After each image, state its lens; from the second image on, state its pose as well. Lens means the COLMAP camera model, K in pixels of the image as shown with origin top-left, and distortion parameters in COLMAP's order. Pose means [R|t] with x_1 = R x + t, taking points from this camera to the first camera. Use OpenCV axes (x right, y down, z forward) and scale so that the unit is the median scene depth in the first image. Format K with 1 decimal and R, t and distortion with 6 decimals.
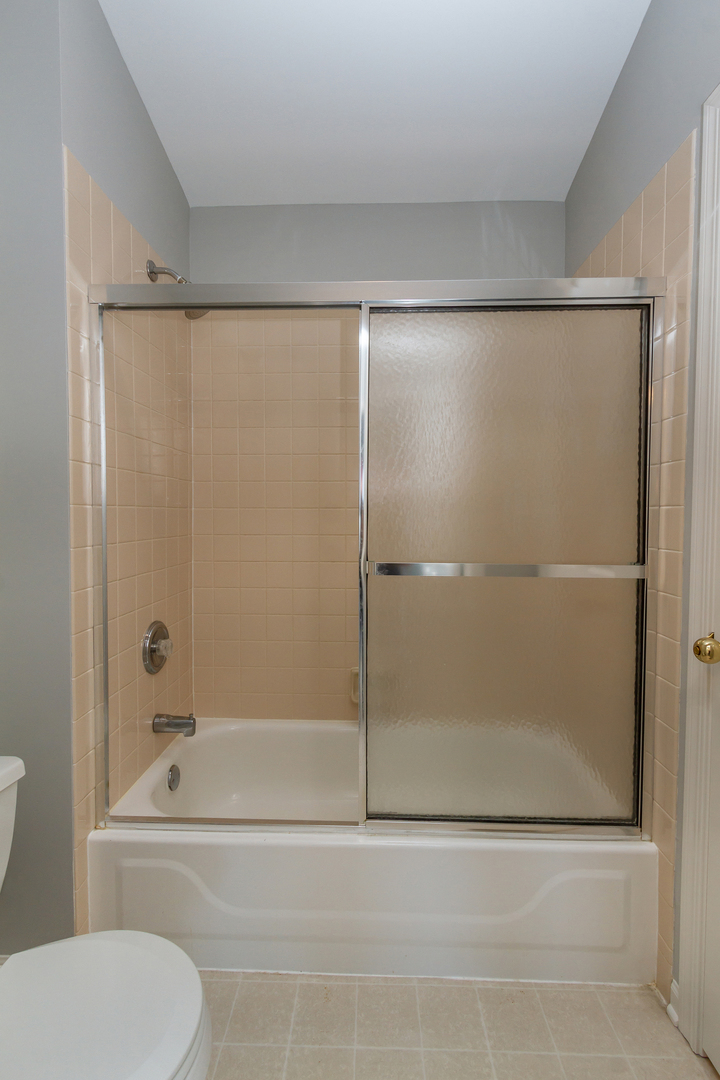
lens RADIAL K [[495.0, 0, 360.0], [0, 495.0, 540.0], [0, 0, 1]] dist [0.000973, -0.000025]
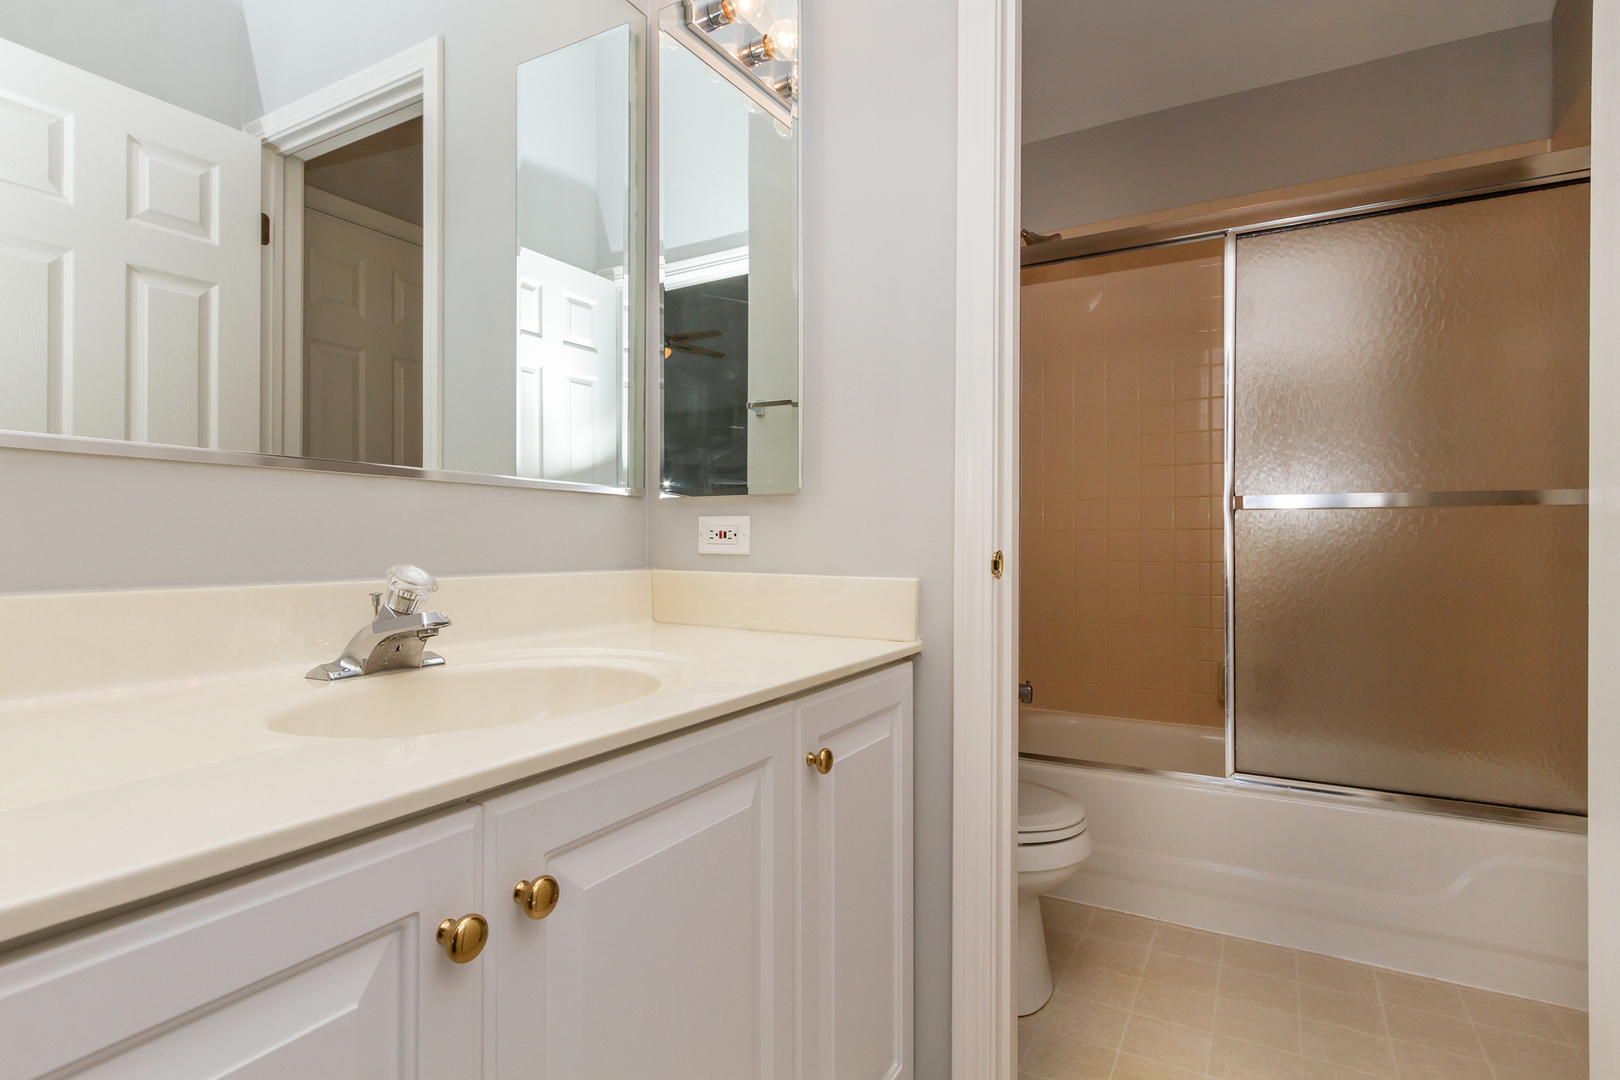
lens RADIAL K [[839.2, 0, 804.5], [0, 839.2, 539.6], [0, 0, 1]] dist [-0.000709, 0.000215]
pose [[0.892205, -0.001656, -0.451628, 0.004858], [0.046906, 0.994925, 0.089016, -0.057297], [0.449188, -0.100605, 0.887755, -0.895965]]
